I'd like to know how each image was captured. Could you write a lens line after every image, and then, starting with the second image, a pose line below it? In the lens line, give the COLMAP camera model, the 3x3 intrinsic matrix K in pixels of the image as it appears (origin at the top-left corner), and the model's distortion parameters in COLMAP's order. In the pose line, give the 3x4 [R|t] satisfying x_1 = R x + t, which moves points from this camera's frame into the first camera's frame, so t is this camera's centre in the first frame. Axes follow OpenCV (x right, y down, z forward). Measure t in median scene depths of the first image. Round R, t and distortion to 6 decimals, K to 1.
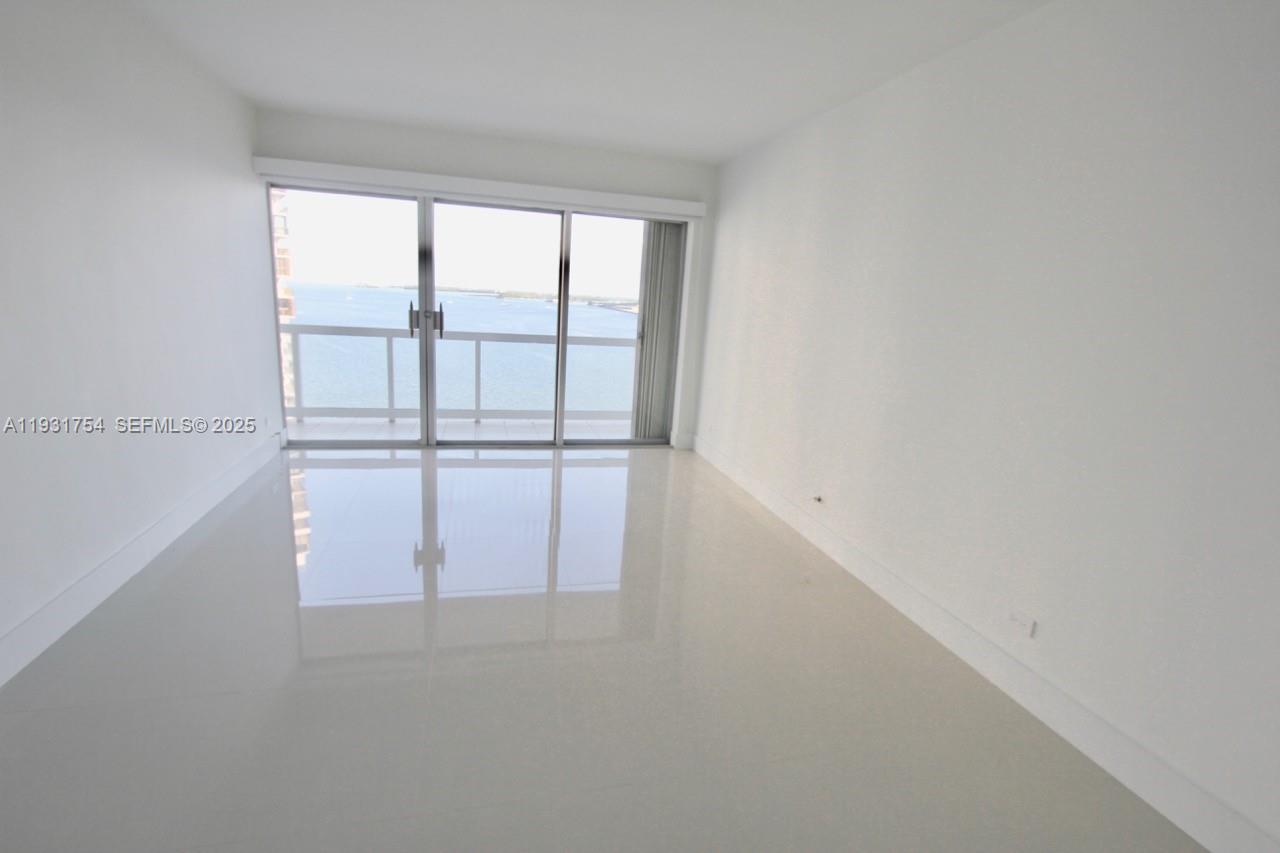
lens RADIAL K [[610.6, 0, 623.9], [0, 610.6, 440.2], [0, 0, 1]] dist [0.000378, 0.000106]
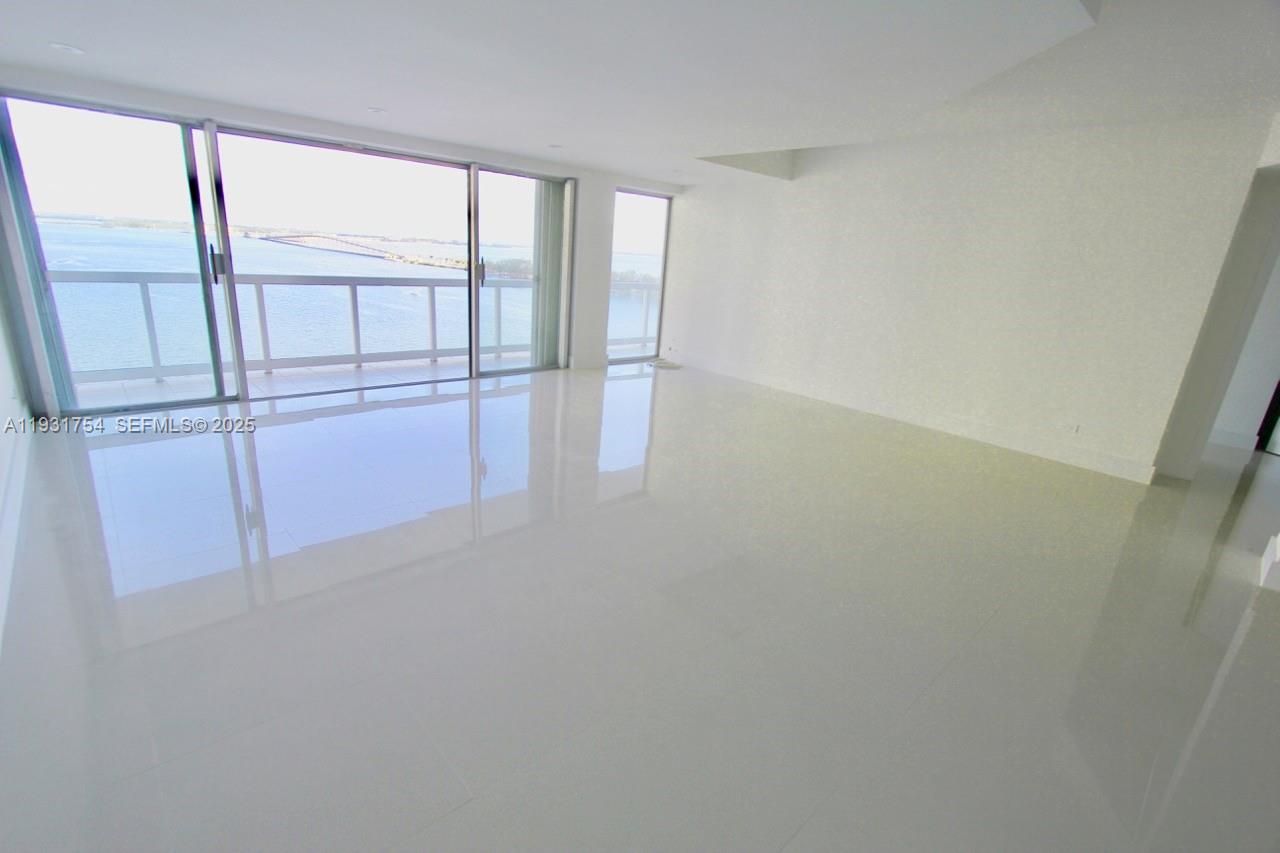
lens RADIAL K [[584.8, 0, 619.8], [0, 584.8, 433.0], [0, 0, 1]] dist [-0.001137, -0.000155]
pose [[0.884400, -0.138116, 0.445826, -0.378978], [0.092322, 0.988107, 0.122971, 0.000041], [-0.457508, -0.067596, 0.886632, -0.097643]]
